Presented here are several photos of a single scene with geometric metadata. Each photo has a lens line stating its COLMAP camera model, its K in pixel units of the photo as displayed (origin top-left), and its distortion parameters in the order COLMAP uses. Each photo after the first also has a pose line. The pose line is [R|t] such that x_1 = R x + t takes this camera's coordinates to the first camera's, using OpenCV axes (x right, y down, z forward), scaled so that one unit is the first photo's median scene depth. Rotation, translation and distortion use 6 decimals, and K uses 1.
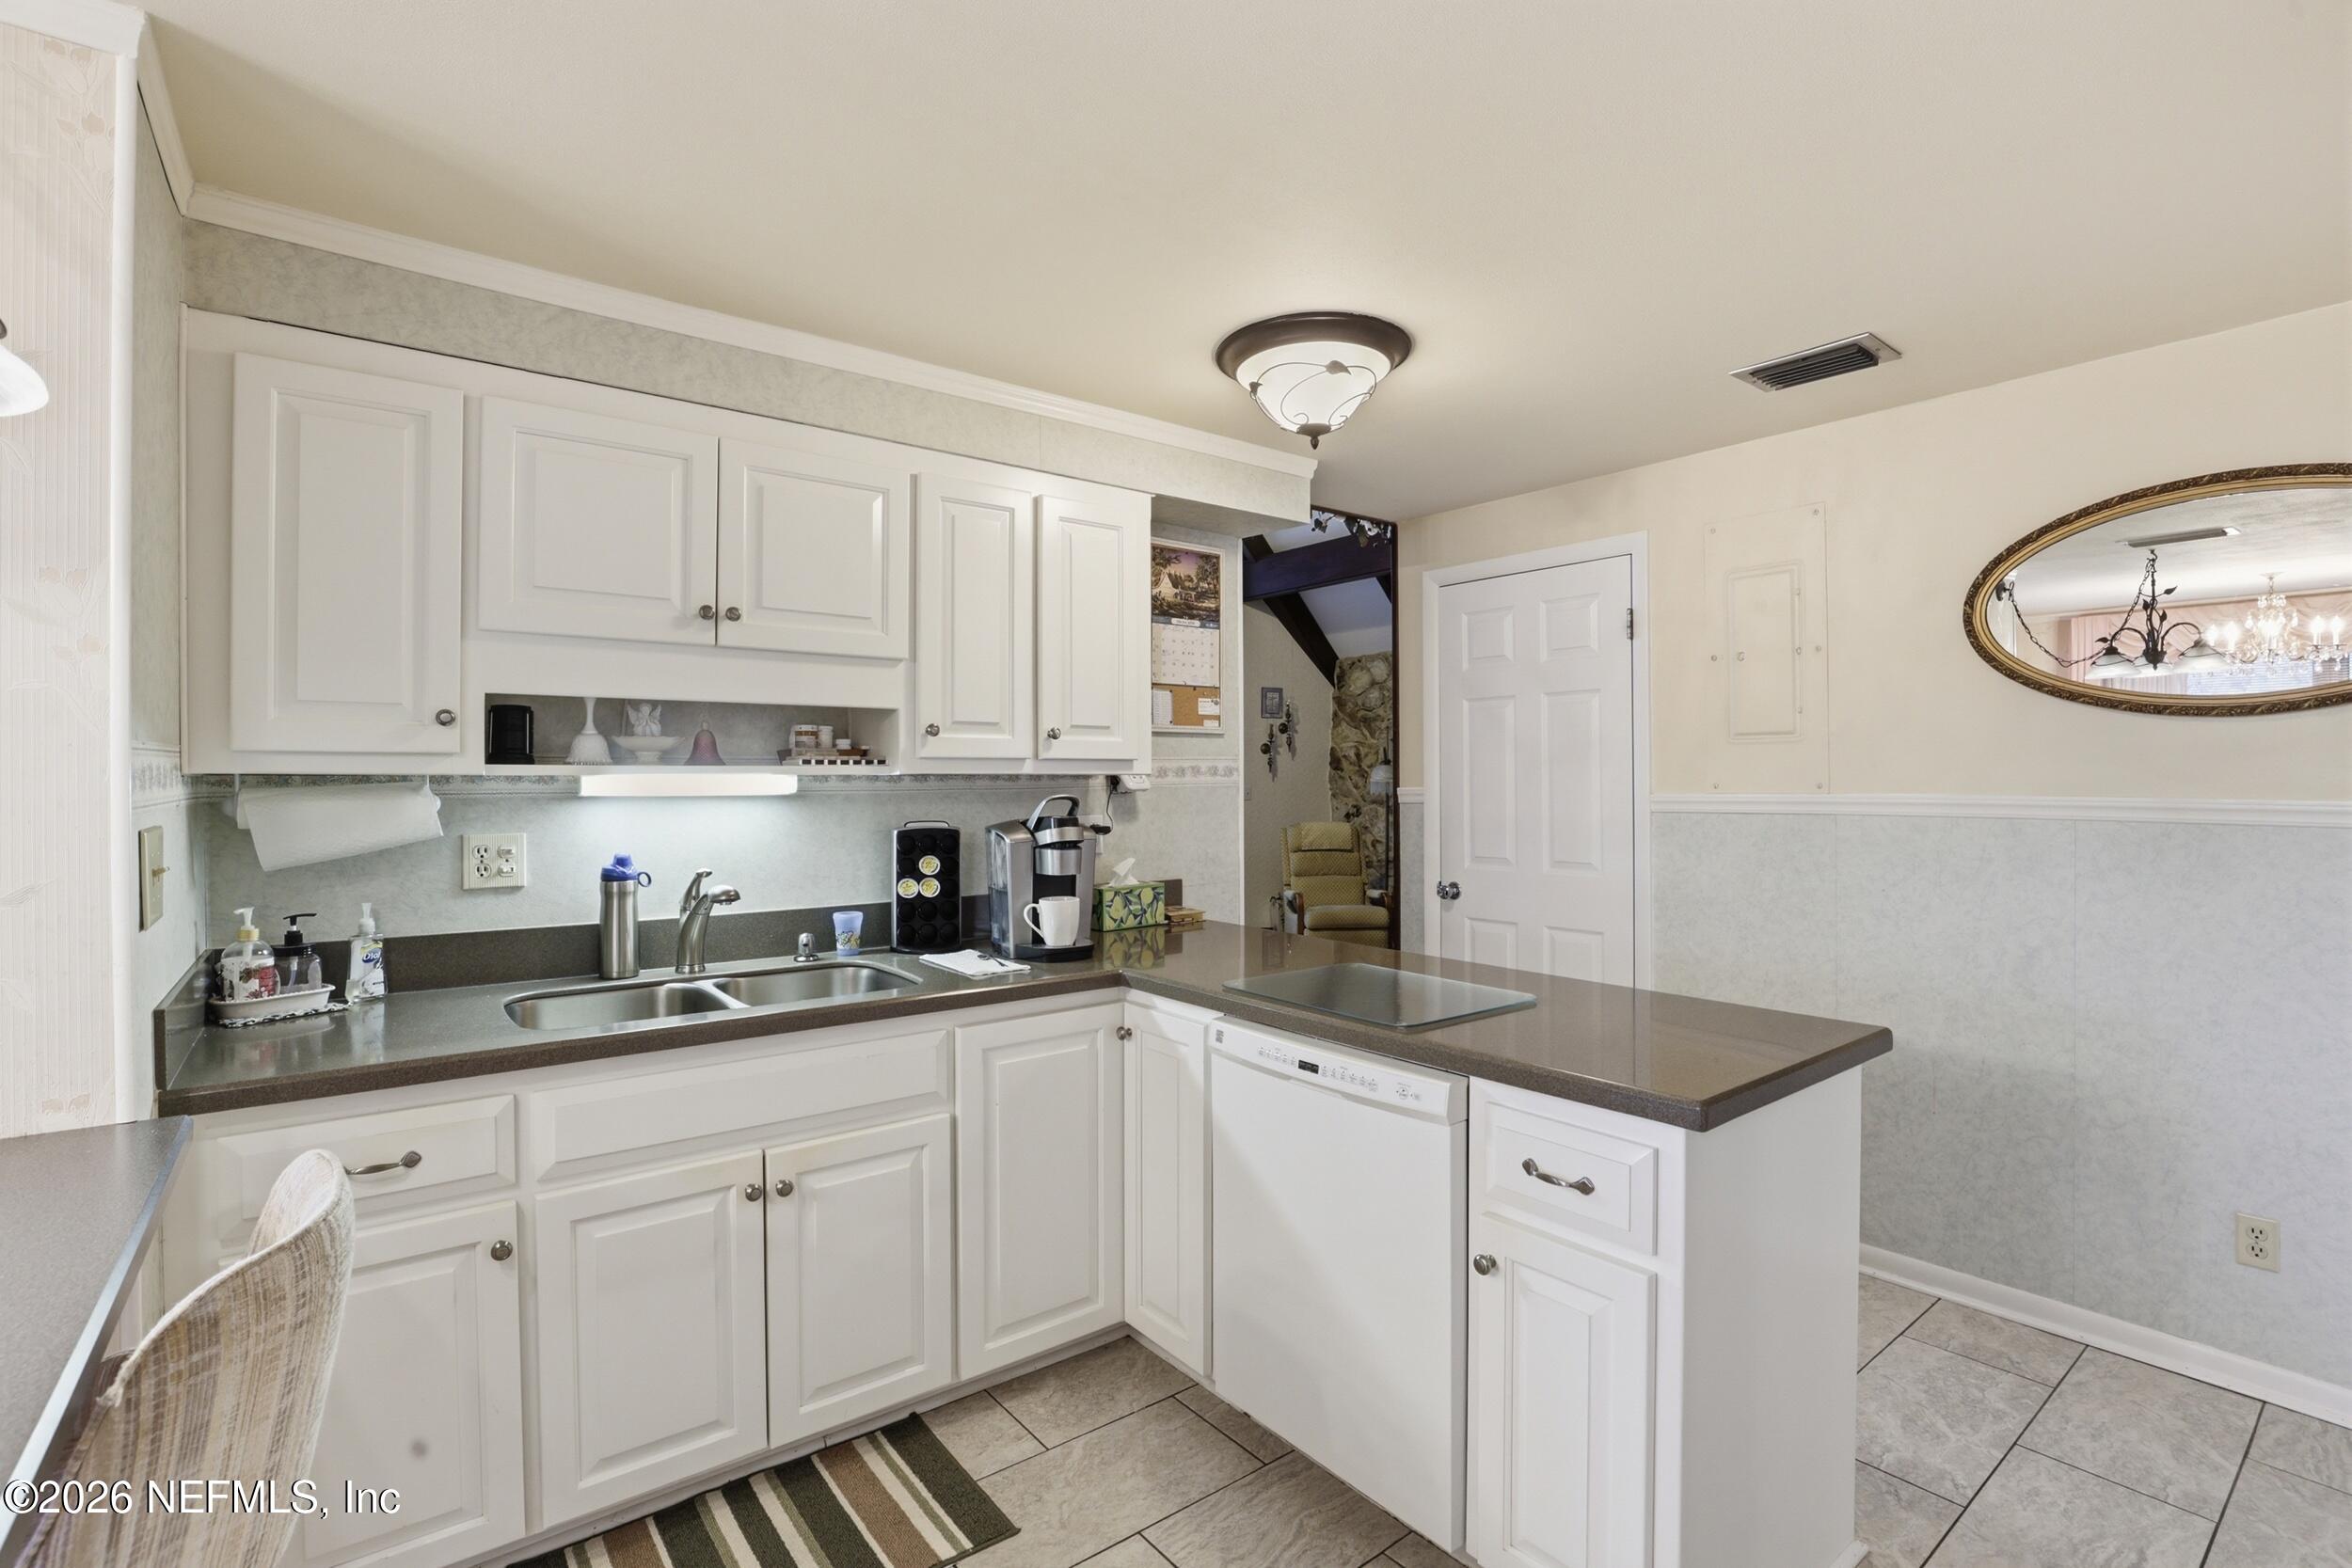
lens RADIAL K [[1078.7, 0, 1182.6], [0, 1078.7, 777.5], [0, 0, 1]] dist [-0.034044, 0.005069]
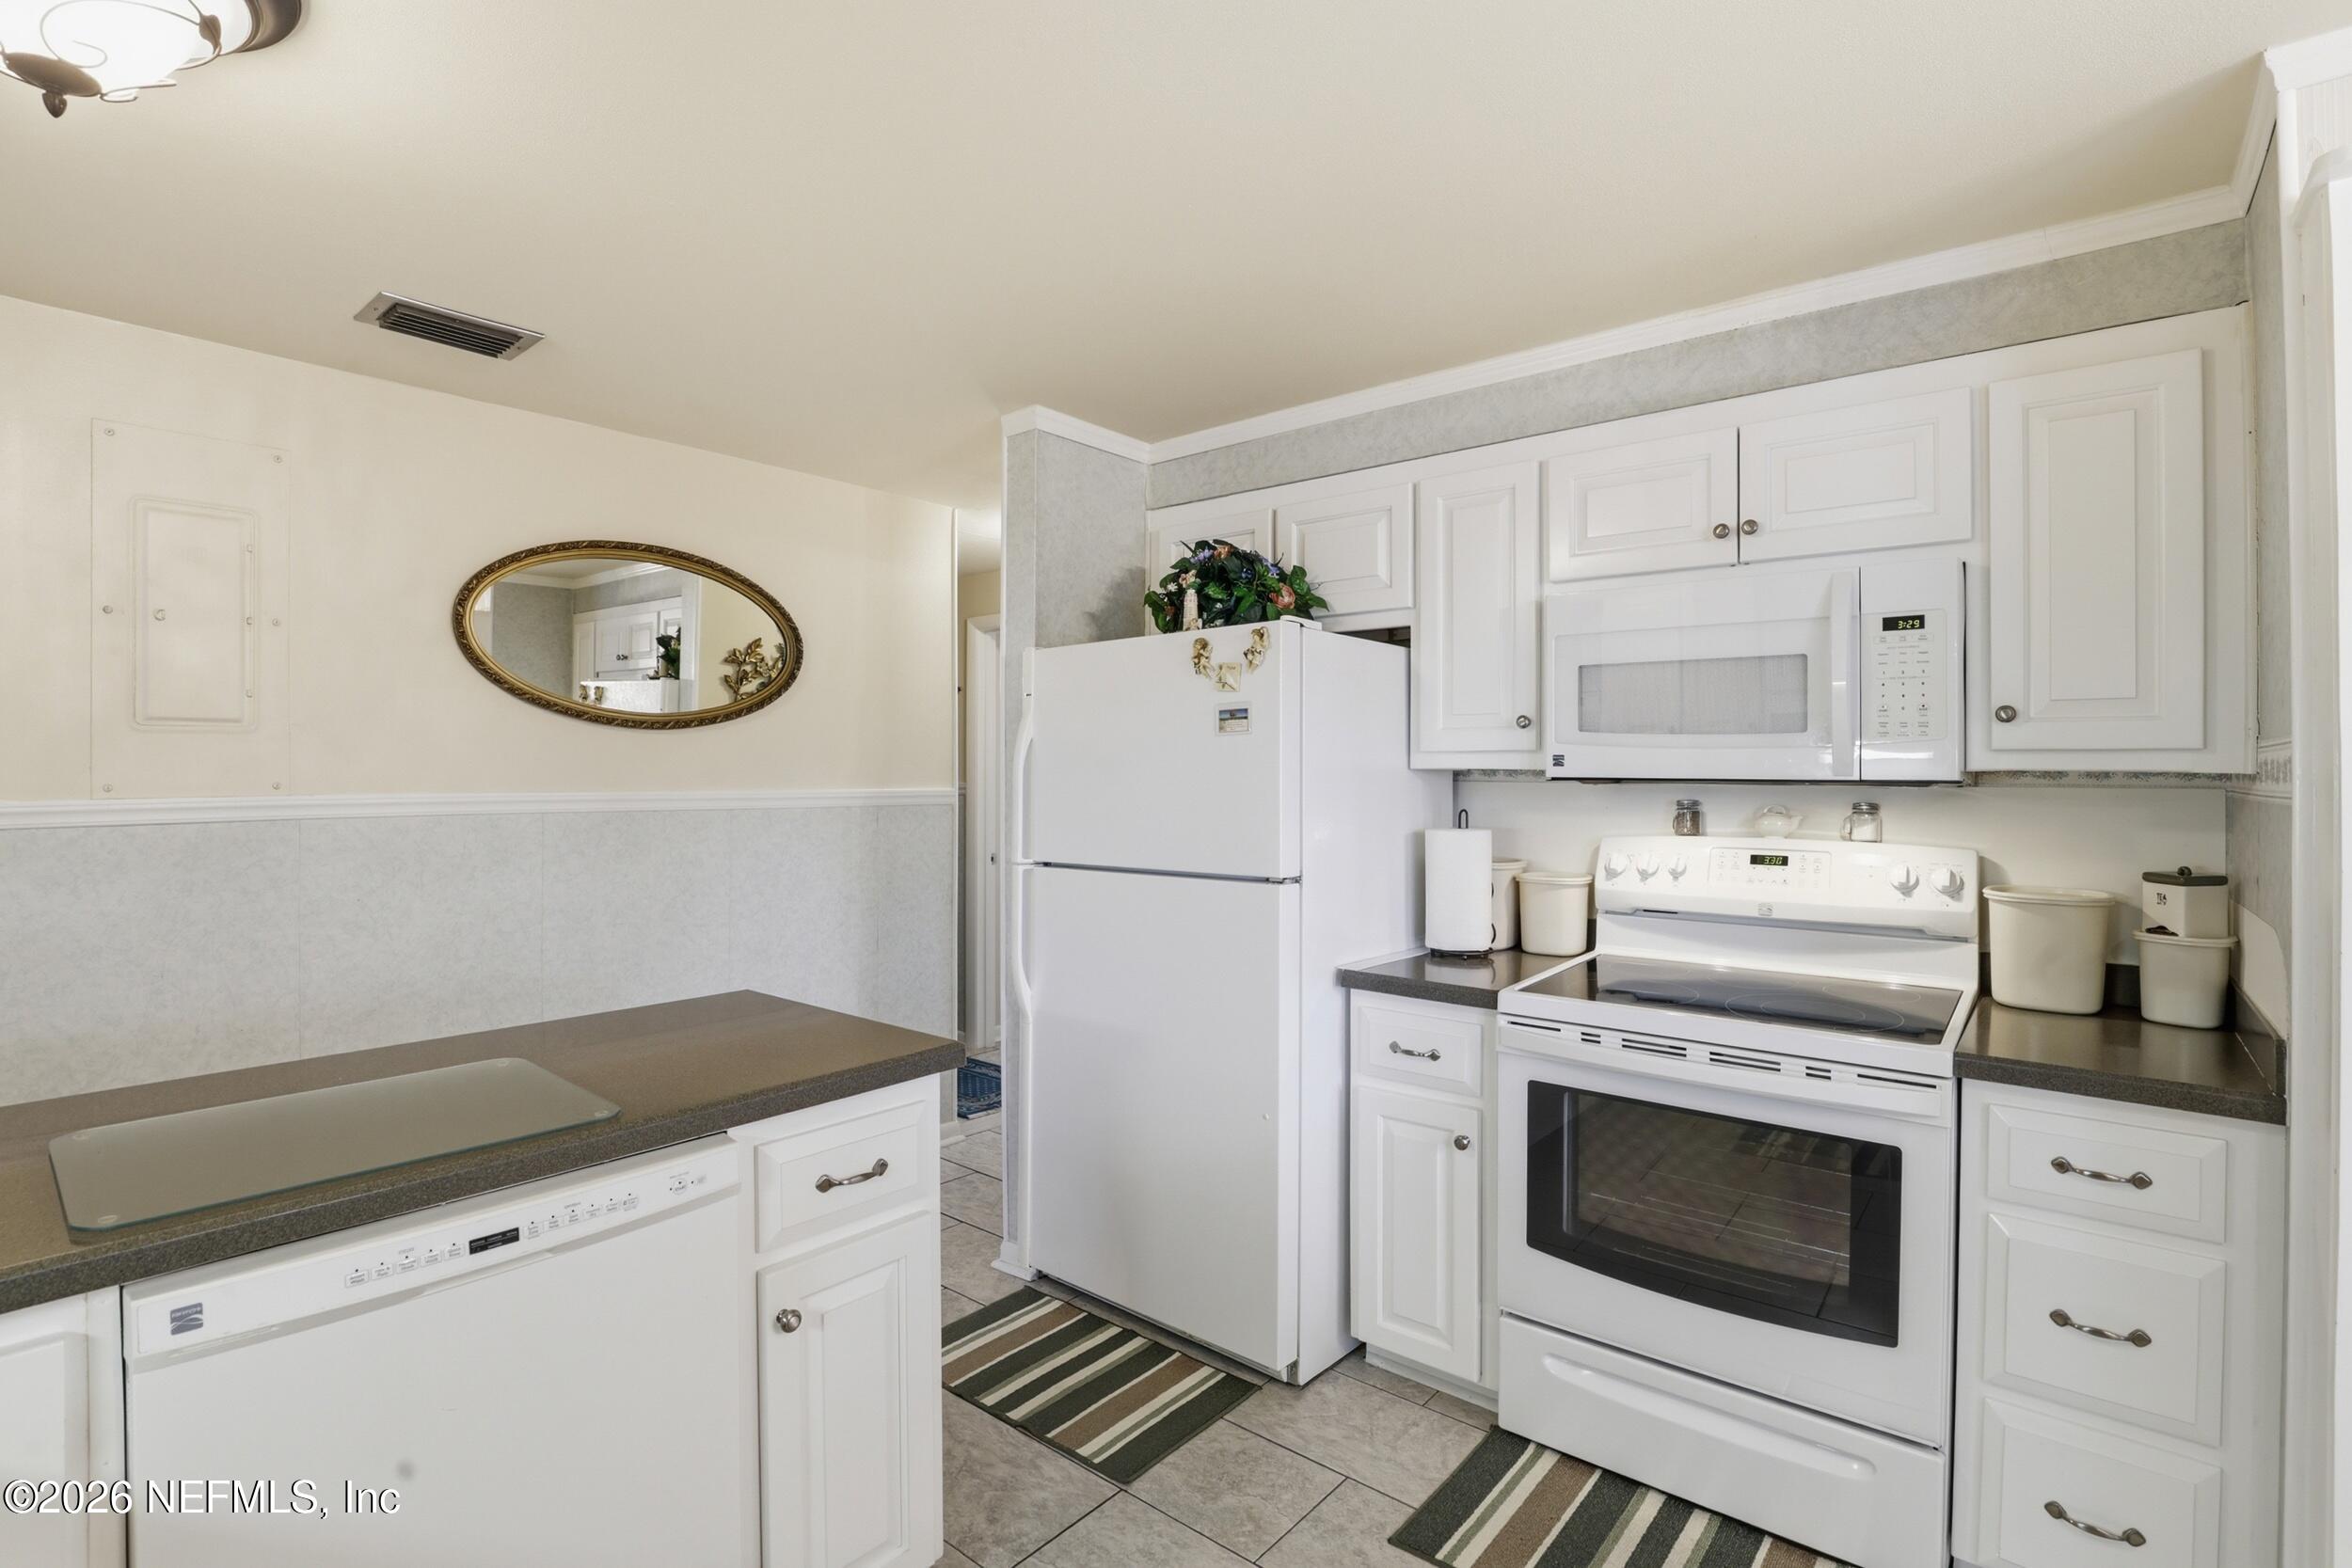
lens RADIAL K [[1099.5, 0, 1187.6], [0, 1099.5, 764.5], [0, 0, 1]] dist [-0.032471, 0.003447]
pose [[-0.216437, 0.009621, 0.976249, -0.468708], [0.002027, 0.999954, -0.009405, -0.000130], [-0.976294, -0.000056, -0.216446, 0.597459]]
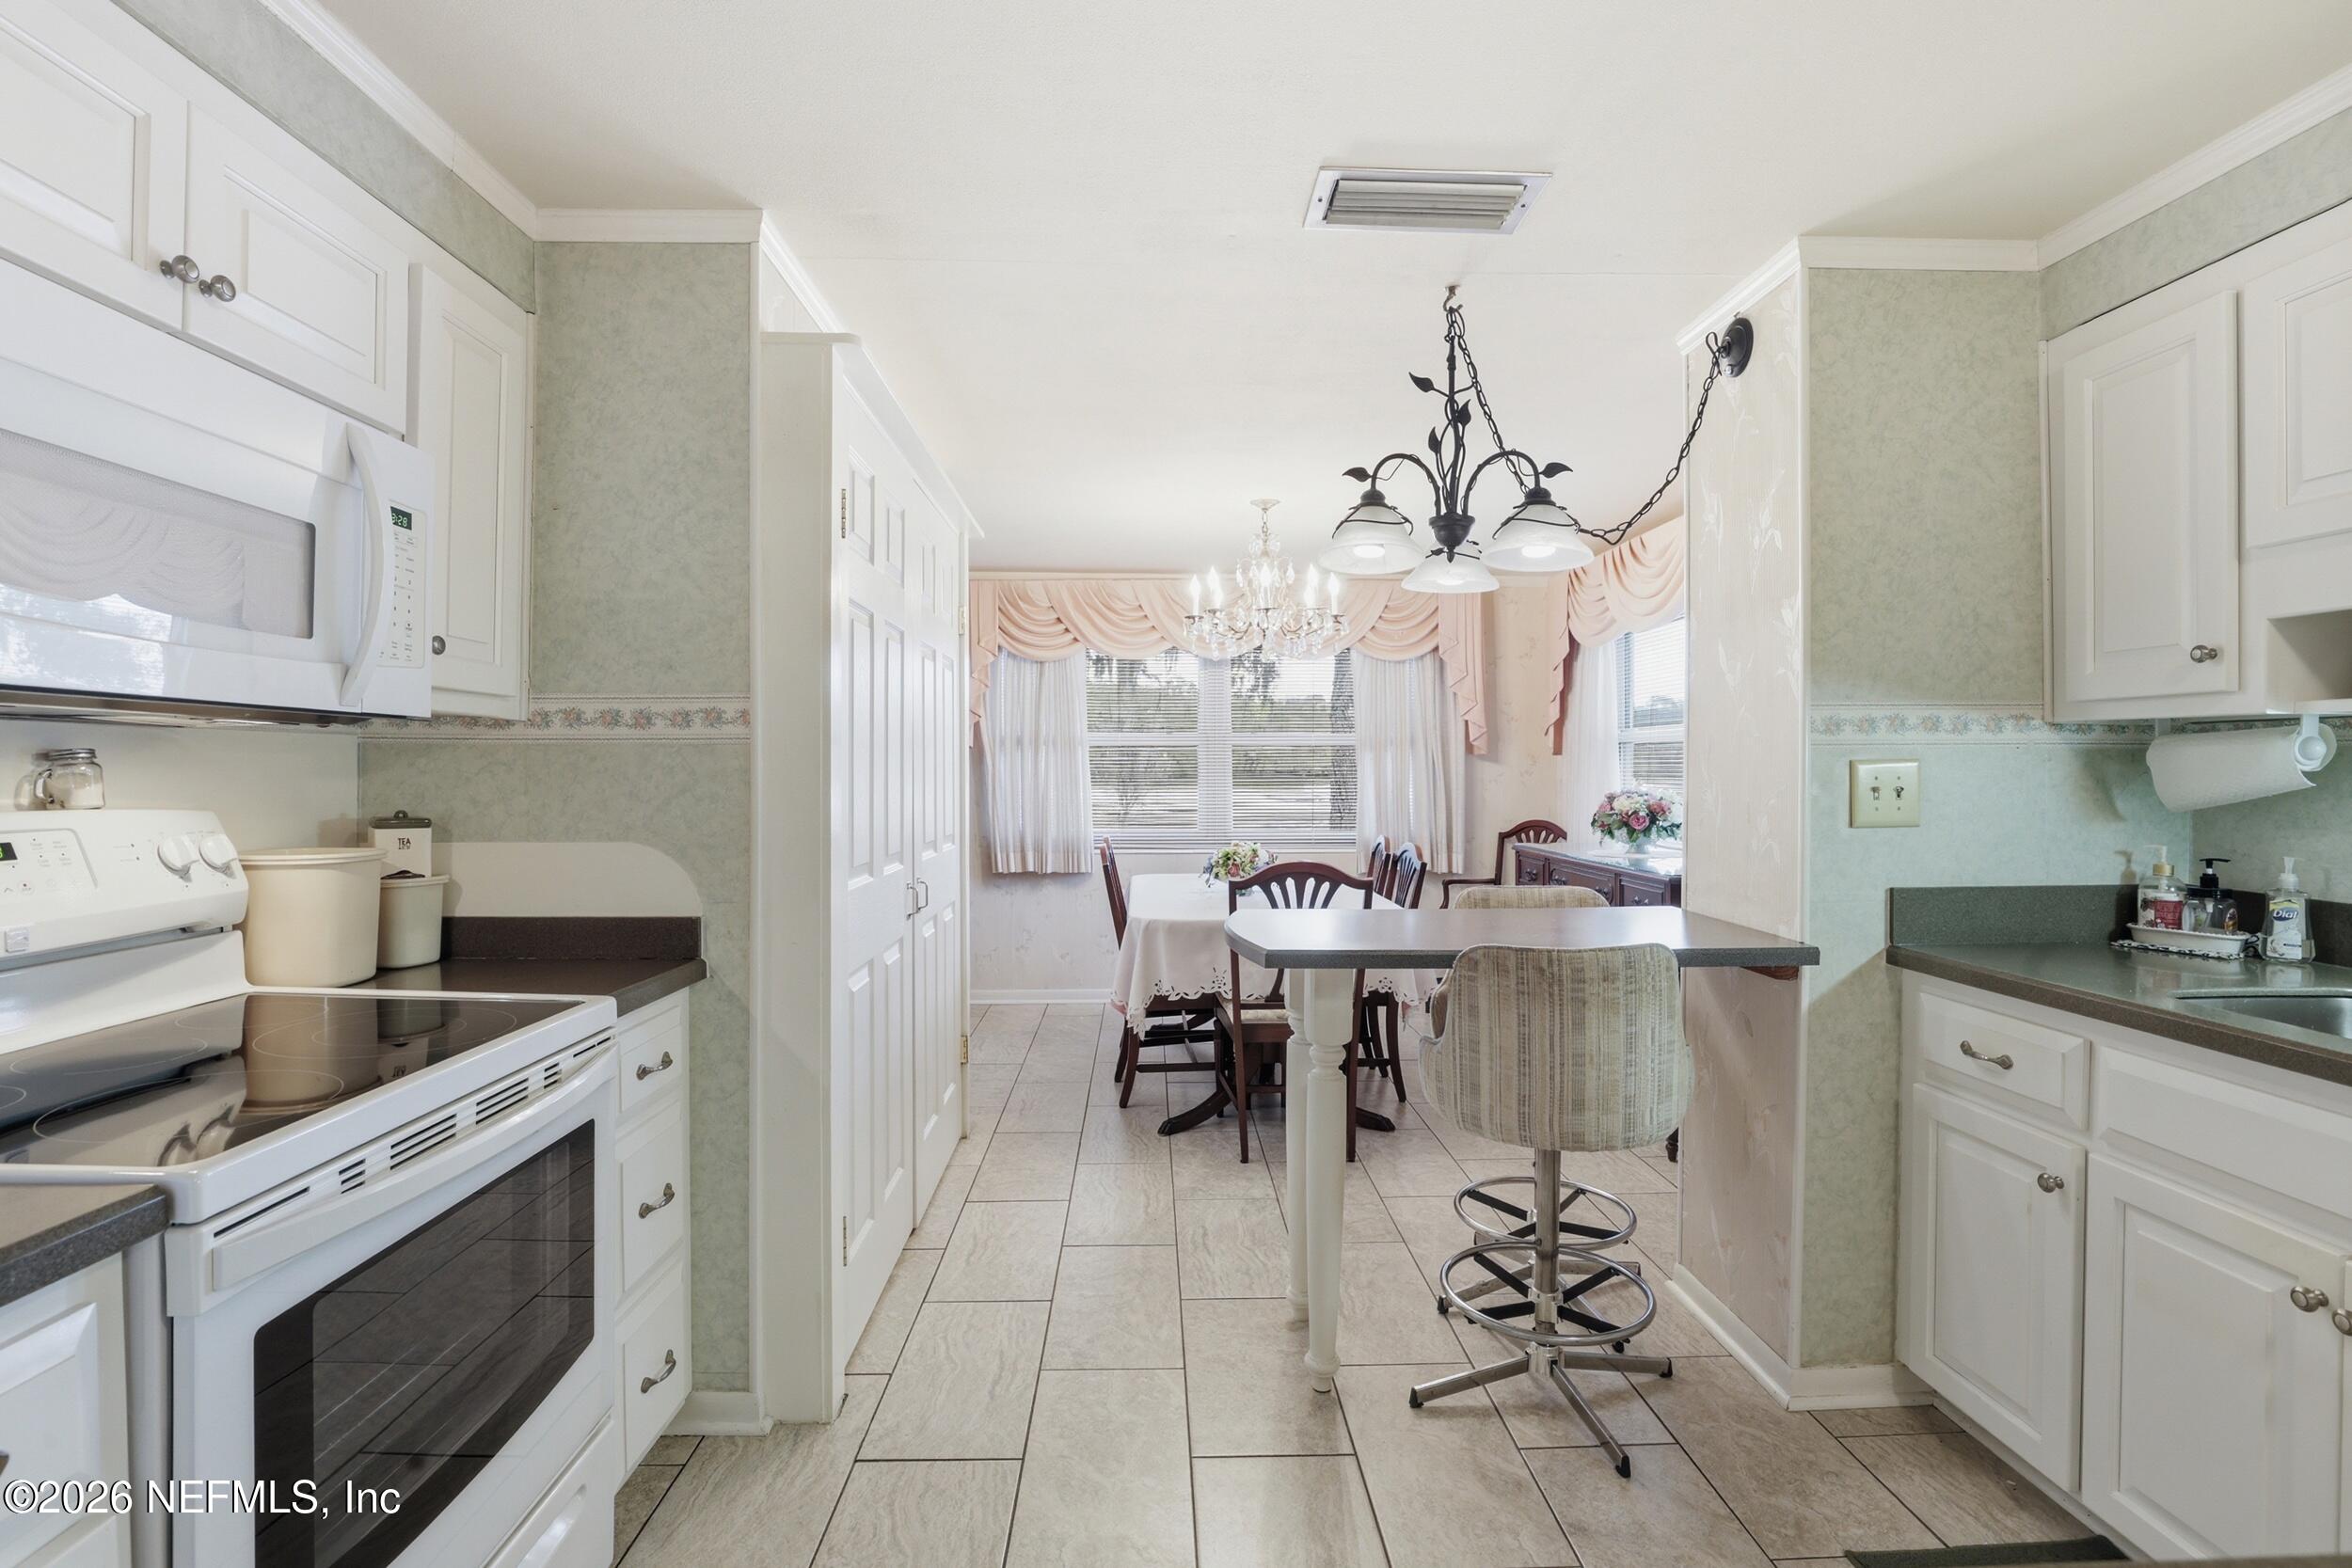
lens RADIAL K [[1099.5, 0, 1184.5], [0, 1099.5, 778.0], [0, 0, 1]] dist [-0.032471, 0.003447]
pose [[-0.584040, 0.009776, -0.811666, 0.472623], [-0.002186, 0.999905, 0.013616, 0.033319], [0.811722, 0.009727, -0.583963, 0.654717]]
